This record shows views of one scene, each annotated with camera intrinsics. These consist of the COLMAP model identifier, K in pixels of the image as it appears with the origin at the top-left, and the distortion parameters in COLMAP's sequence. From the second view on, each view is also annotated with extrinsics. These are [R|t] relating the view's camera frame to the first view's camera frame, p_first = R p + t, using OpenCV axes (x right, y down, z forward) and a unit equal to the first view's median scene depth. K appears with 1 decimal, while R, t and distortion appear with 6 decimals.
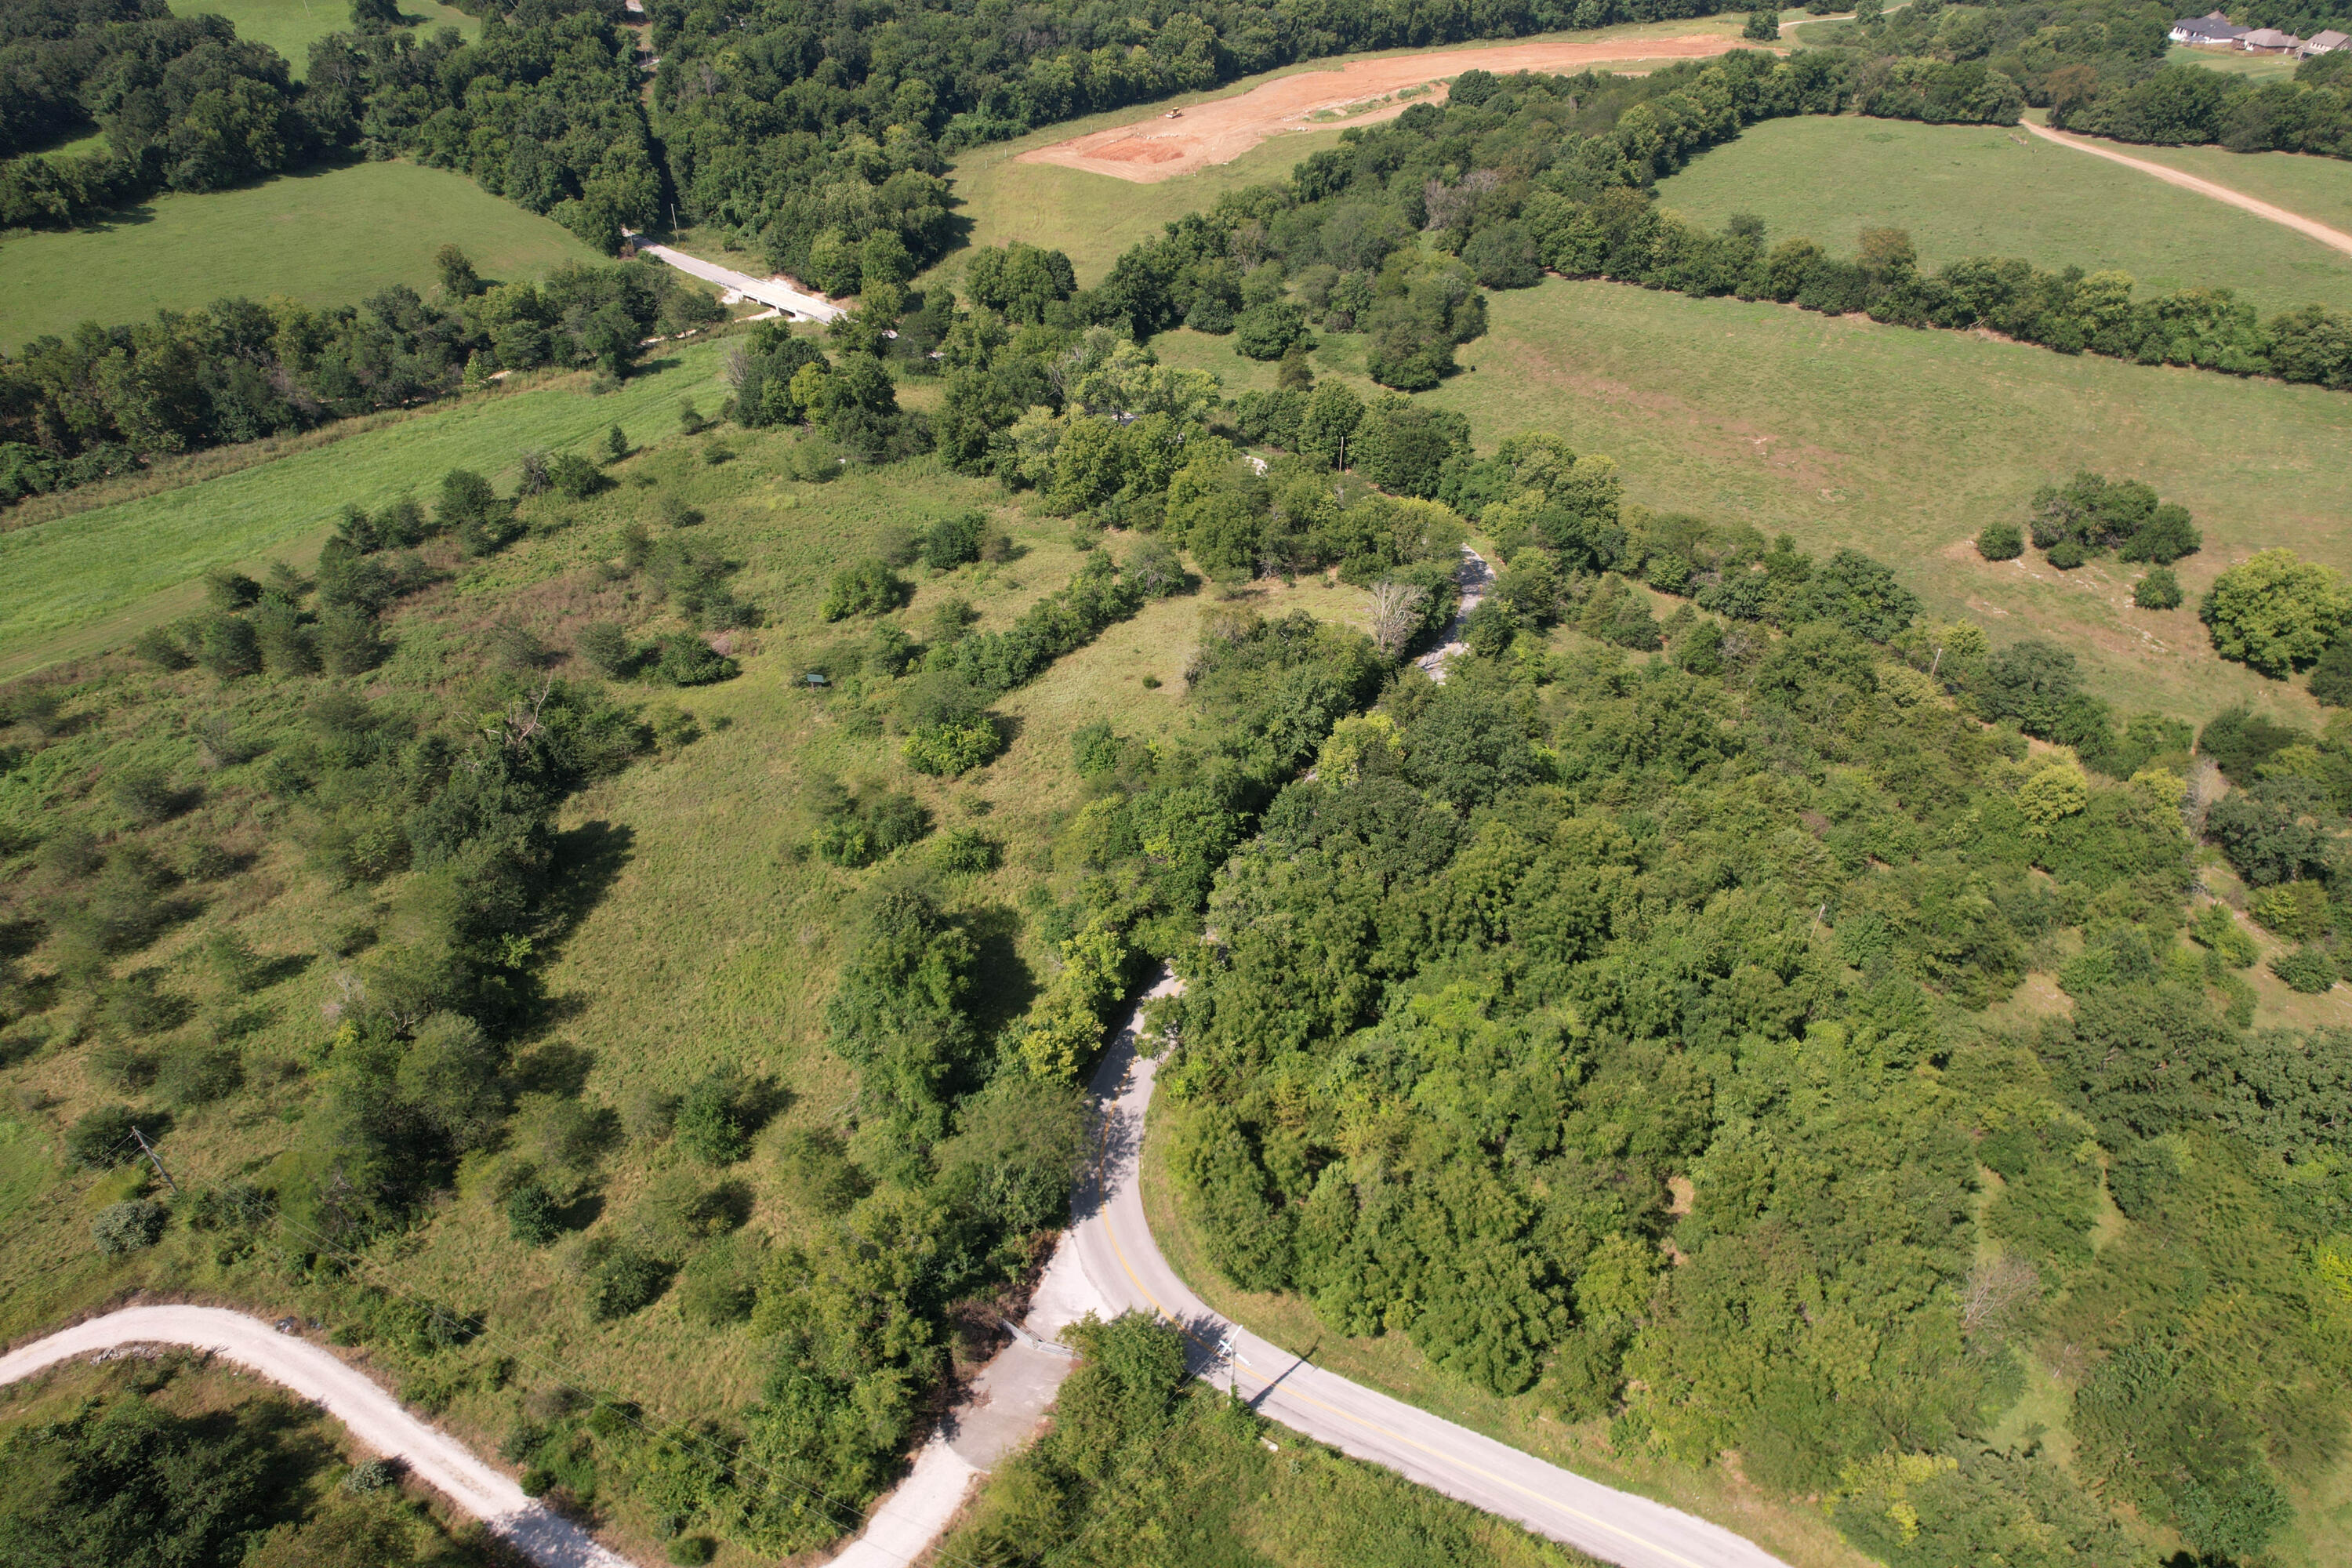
lens RADIAL K [[1509.4, 0, 1182.1], [0, 1509.4, 769.9], [0, 0, 1]] dist [-0.081951, 0.075772]
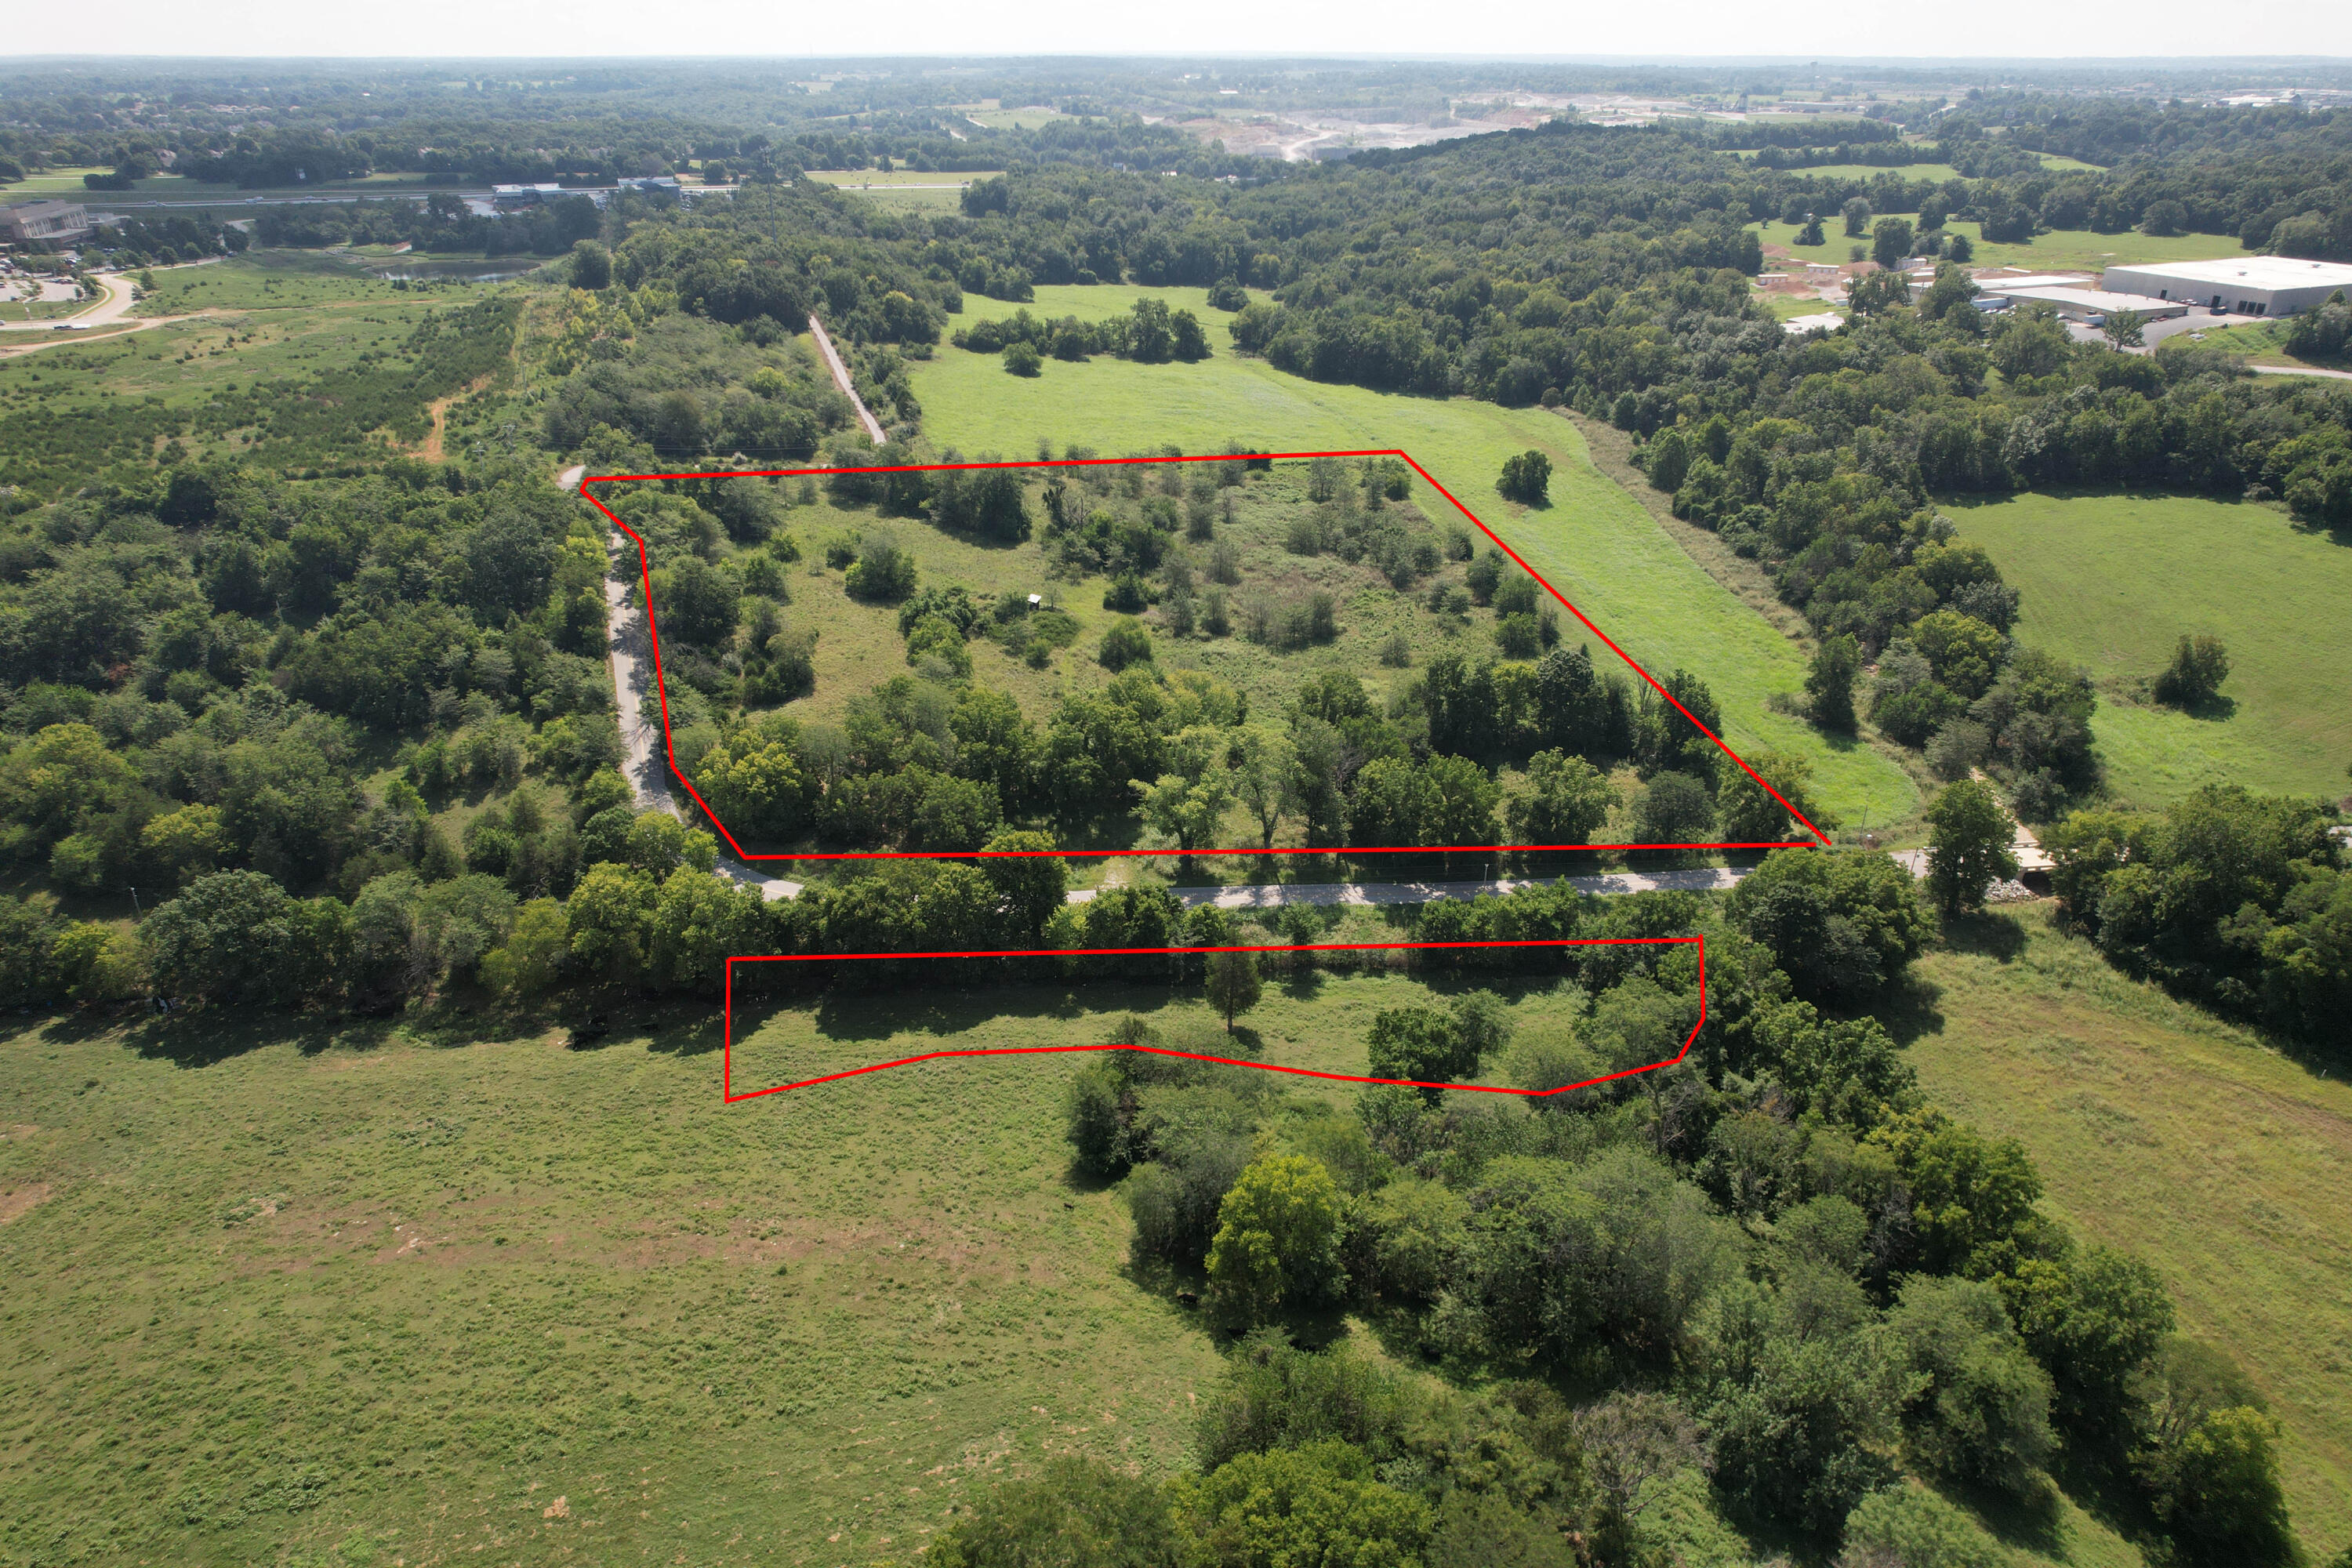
lens RADIAL K [[1509.4, 0, 1182.1], [0, 1509.4, 769.9], [0, 0, 1]] dist [-0.081951, 0.075772]
pose [[-0.672577, 0.317813, -0.668308, 0.472248], [-0.447525, 0.544561, 0.709348, -0.743535], [0.589375, 0.776175, -0.224030, 1.088344]]
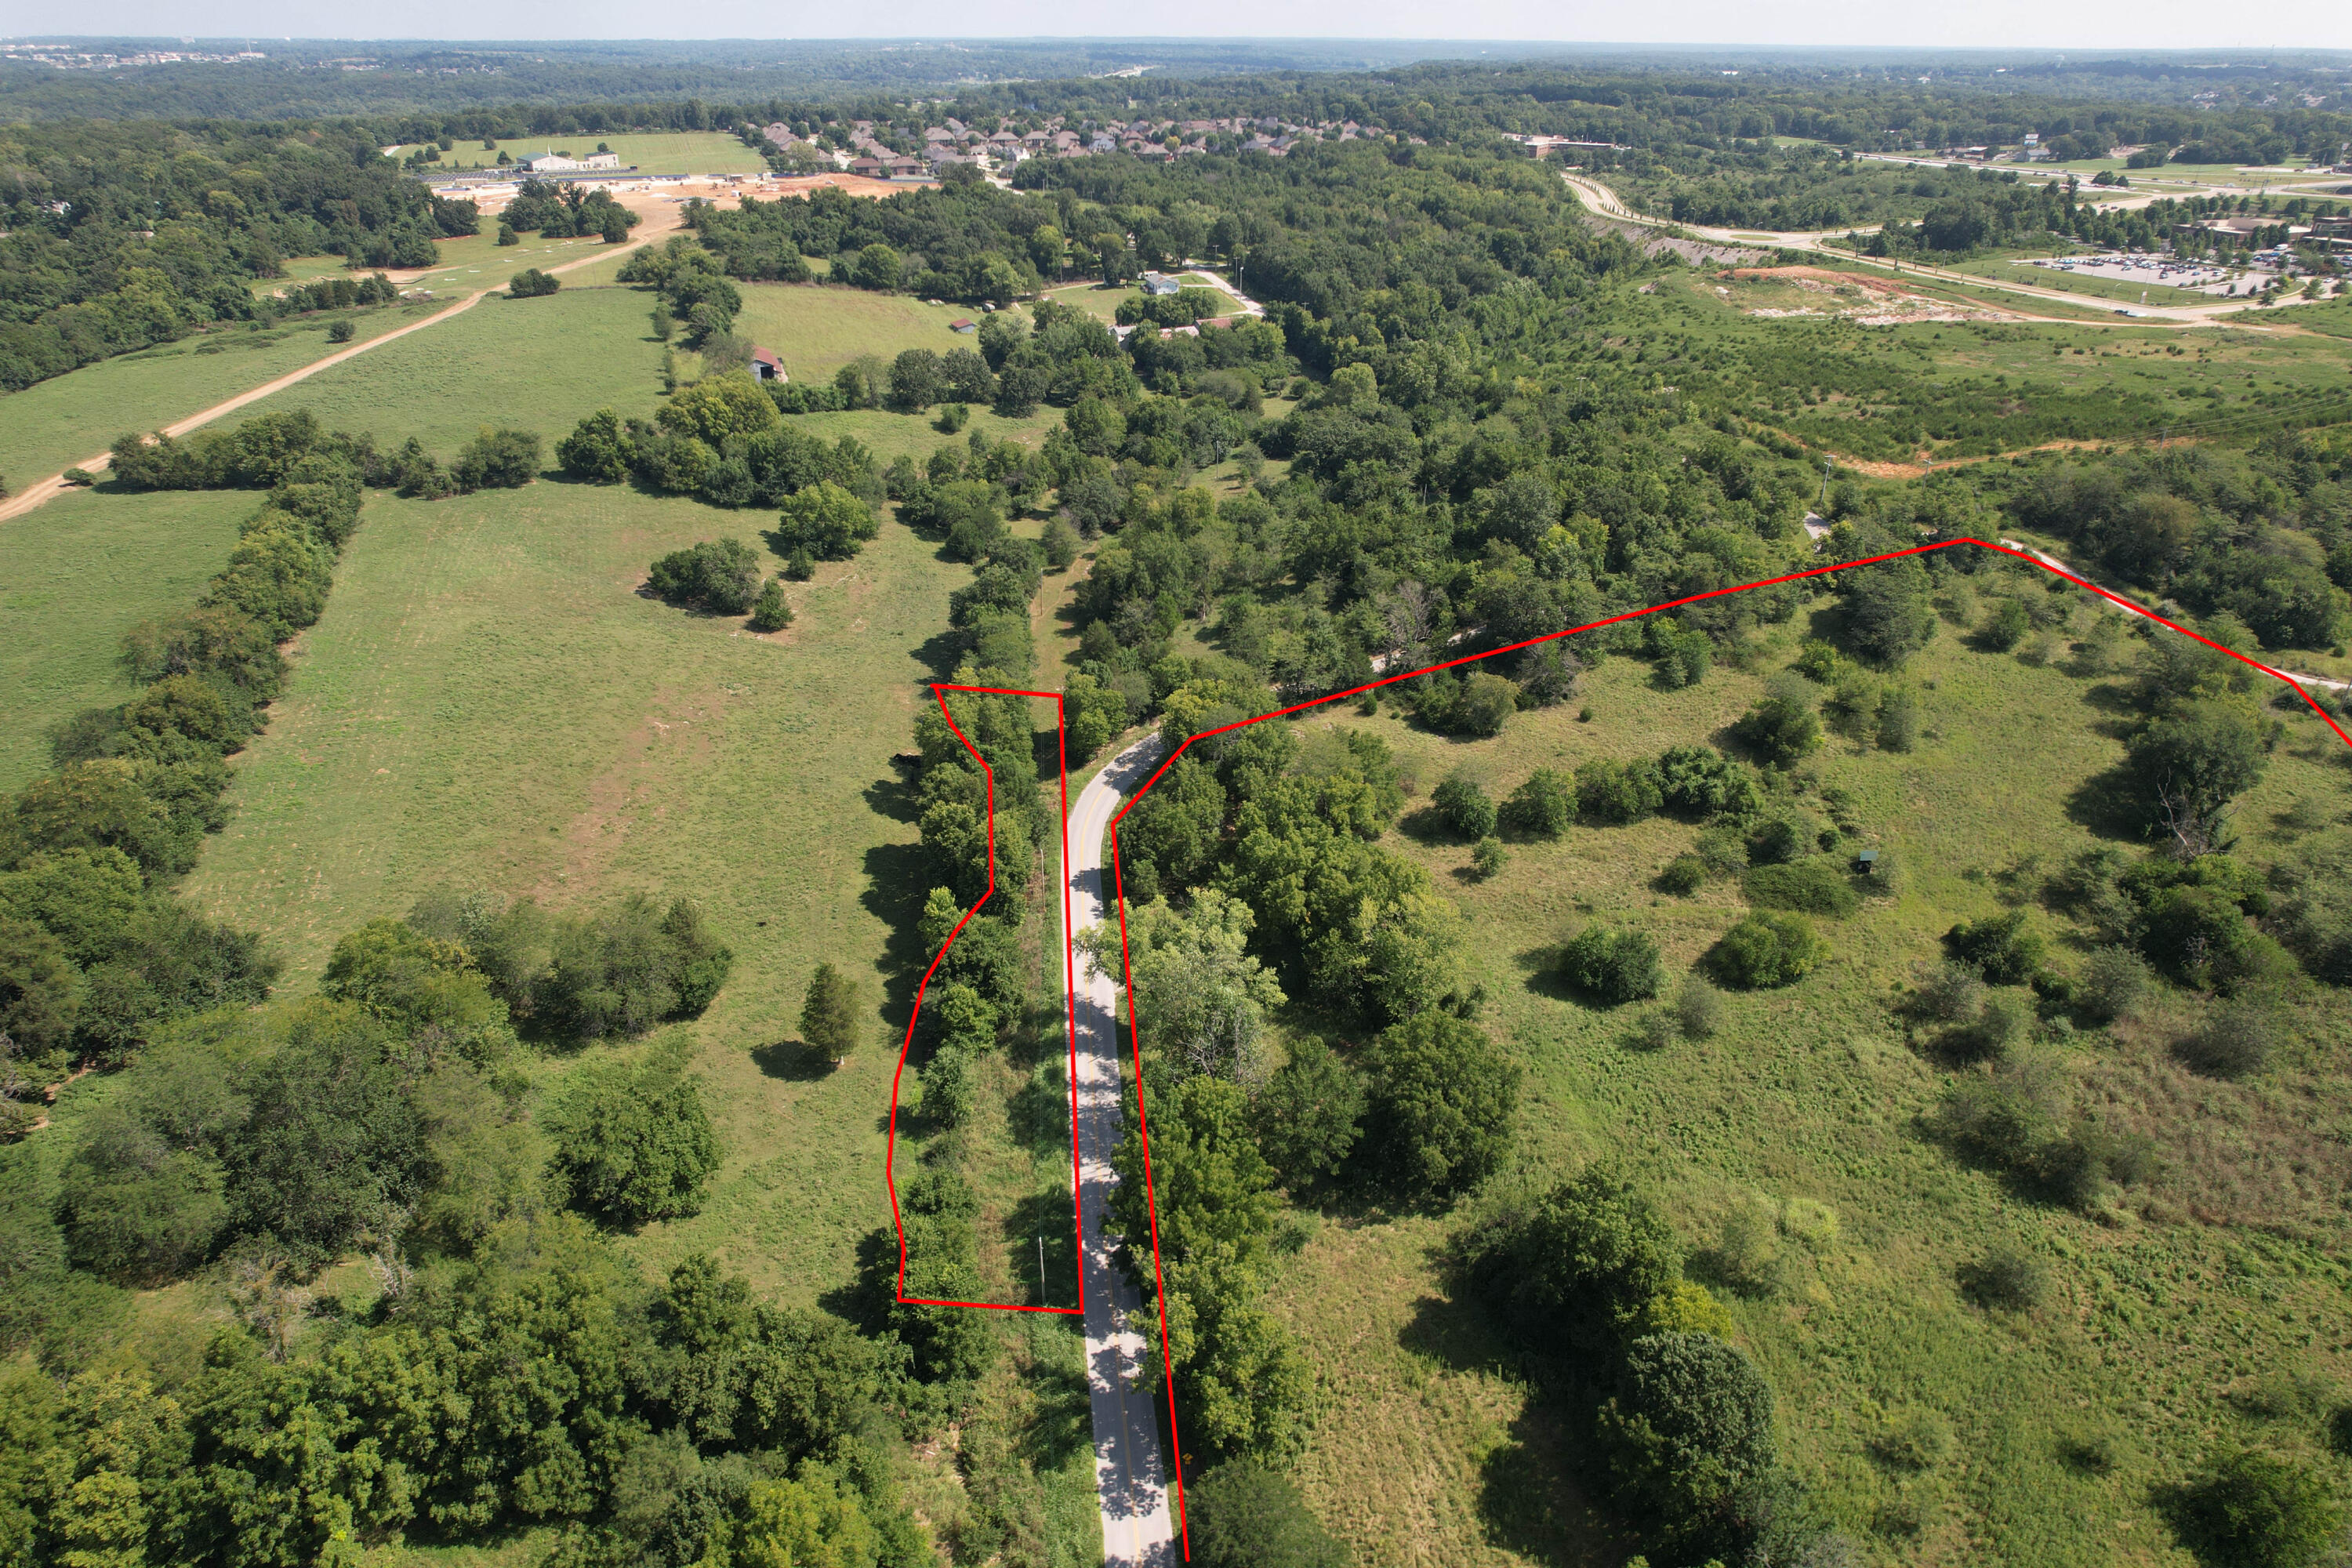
lens RADIAL K [[1509.4, 0, 1182.1], [0, 1509.4, 769.9], [0, 0, 1]] dist [-0.081951, 0.075772]
pose [[-0.737809, -0.309350, 0.599950, -0.338269], [0.397440, 0.519317, 0.756539, -0.703443], [-0.545600, 0.796625, -0.260209, 1.029823]]
